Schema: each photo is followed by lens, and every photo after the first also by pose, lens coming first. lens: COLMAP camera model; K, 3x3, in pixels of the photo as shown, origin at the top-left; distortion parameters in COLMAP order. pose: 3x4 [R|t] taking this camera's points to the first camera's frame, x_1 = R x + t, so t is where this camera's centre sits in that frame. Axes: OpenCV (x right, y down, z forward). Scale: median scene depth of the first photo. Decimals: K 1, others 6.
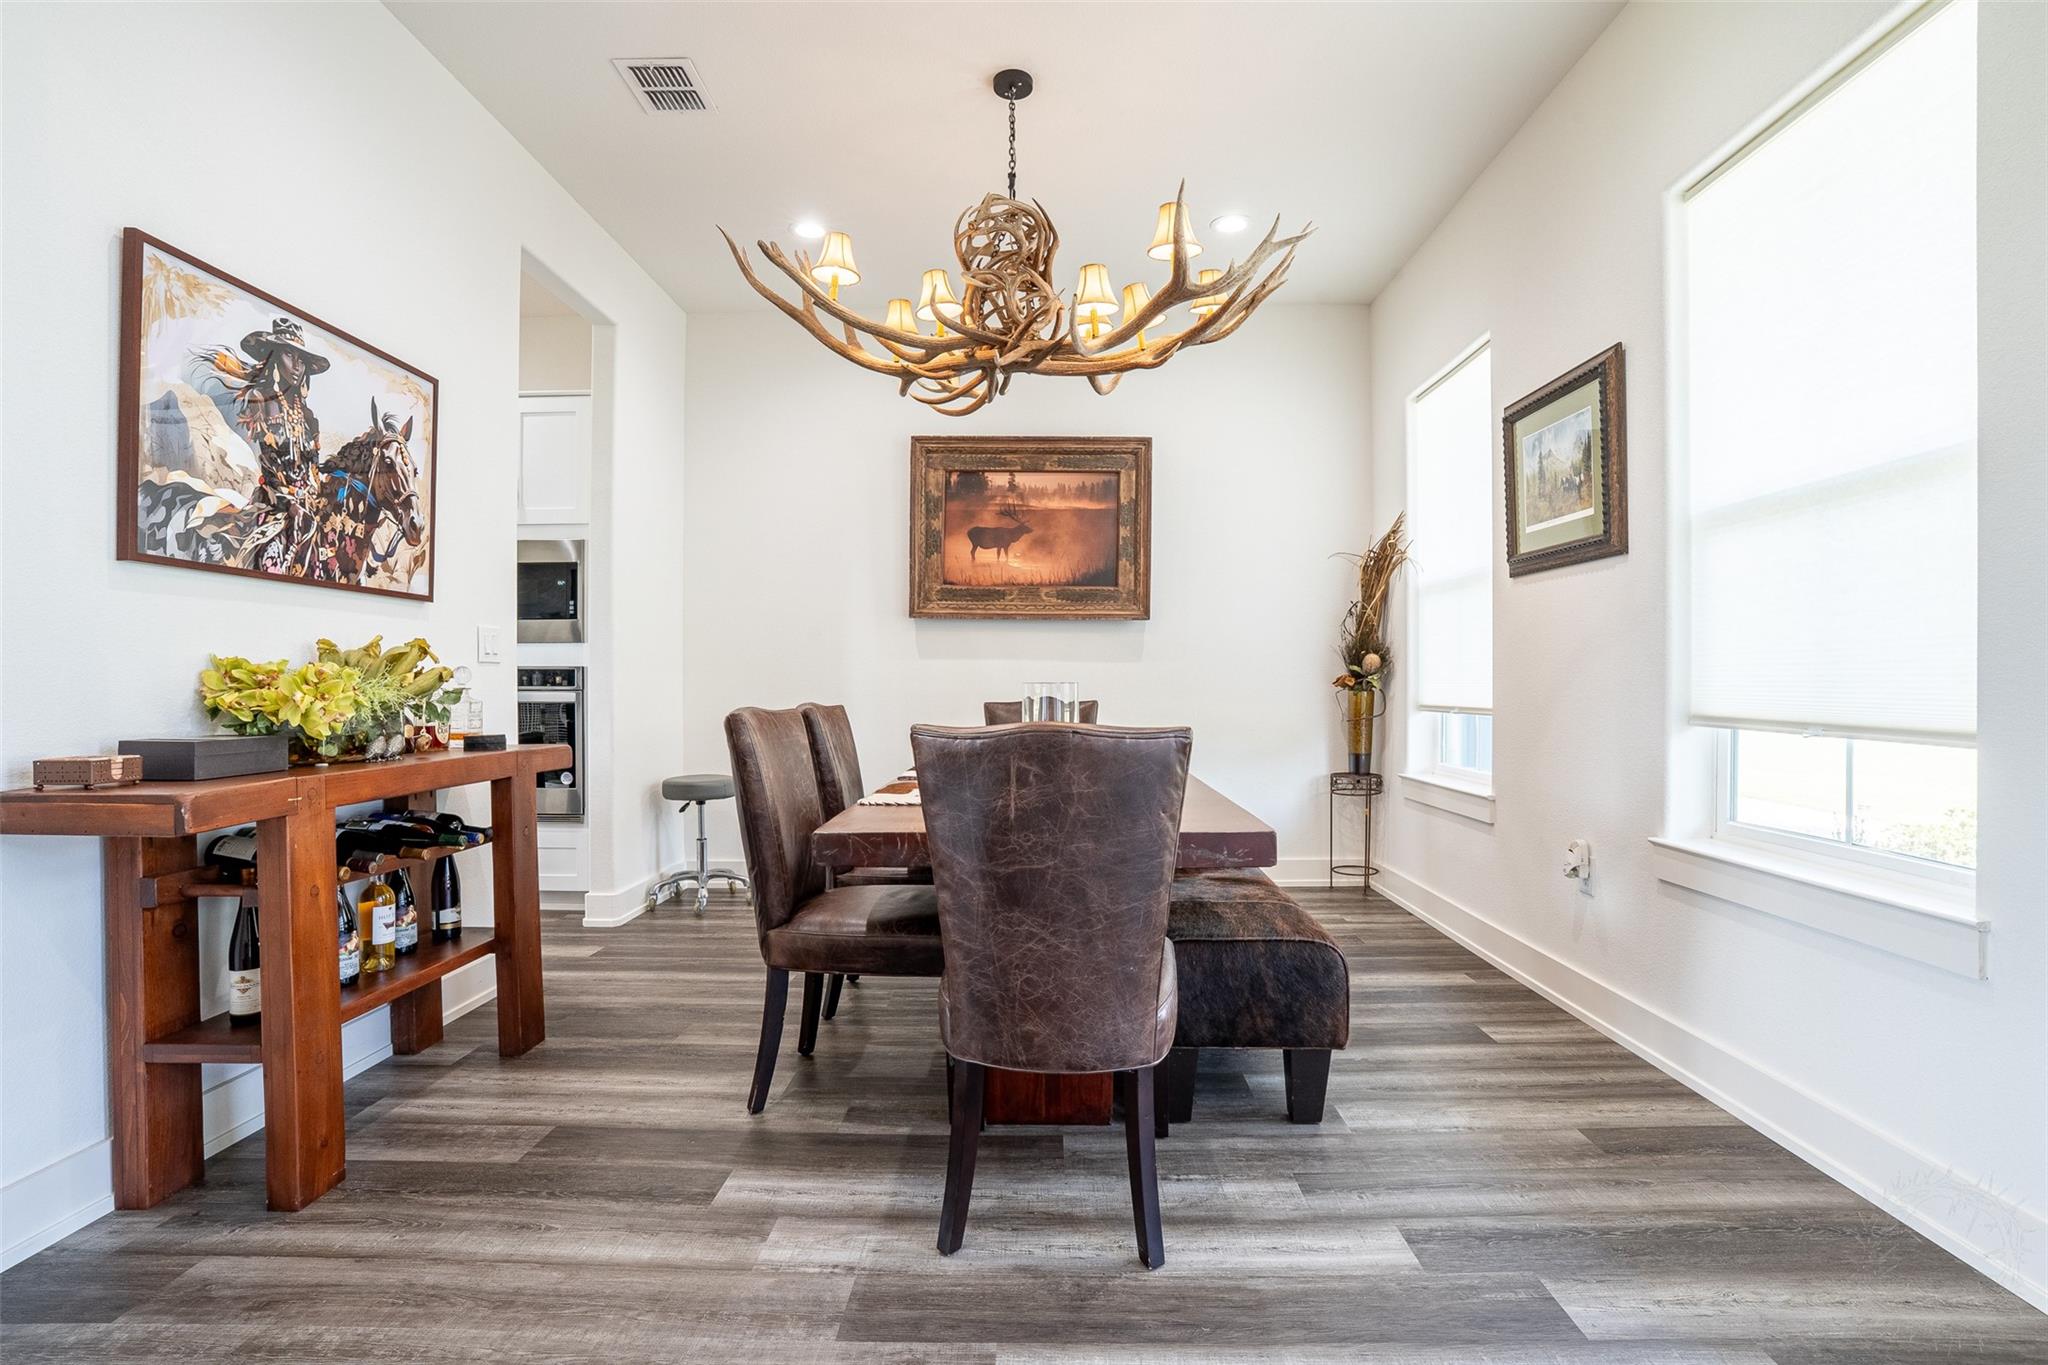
lens RADIAL K [[949.2, 0, 1026.4], [0, 949.2, 683.5], [0, 0, 1]] dist [-0.065996, 0.020142]
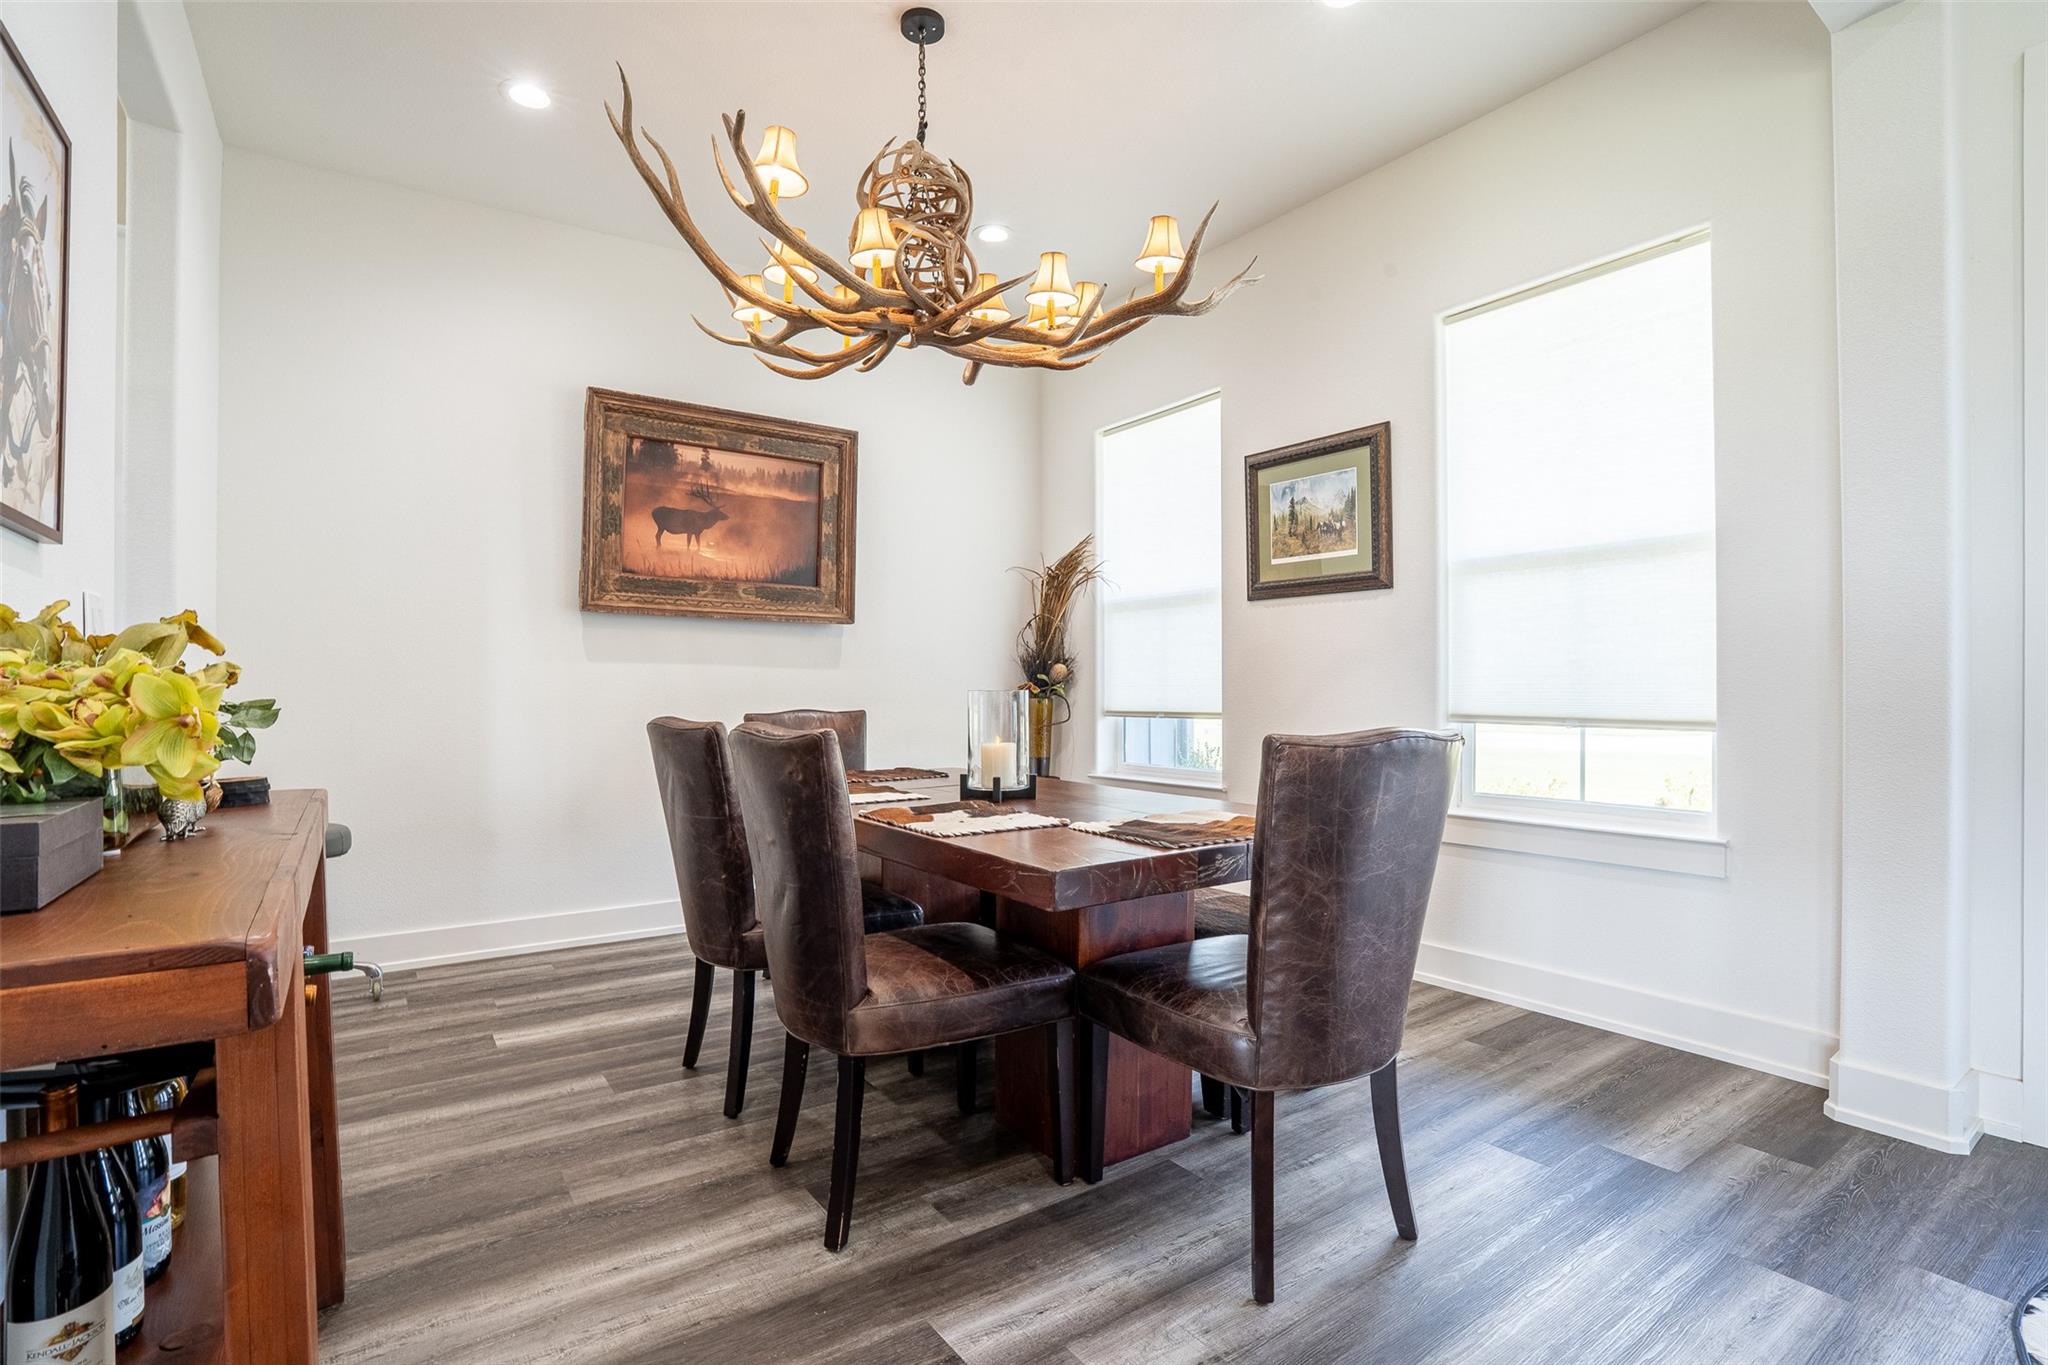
lens RADIAL K [[949.2, 0, 1044.9], [0, 949.2, 687.4], [0, 0, 1]] dist [-0.065996, 0.020142]
pose [[0.812342, 0.000981, 0.583181, -0.269289], [0.002370, 0.999985, -0.004983, 0.000835], [-0.583177, 0.005430, 0.812327, 0.125552]]
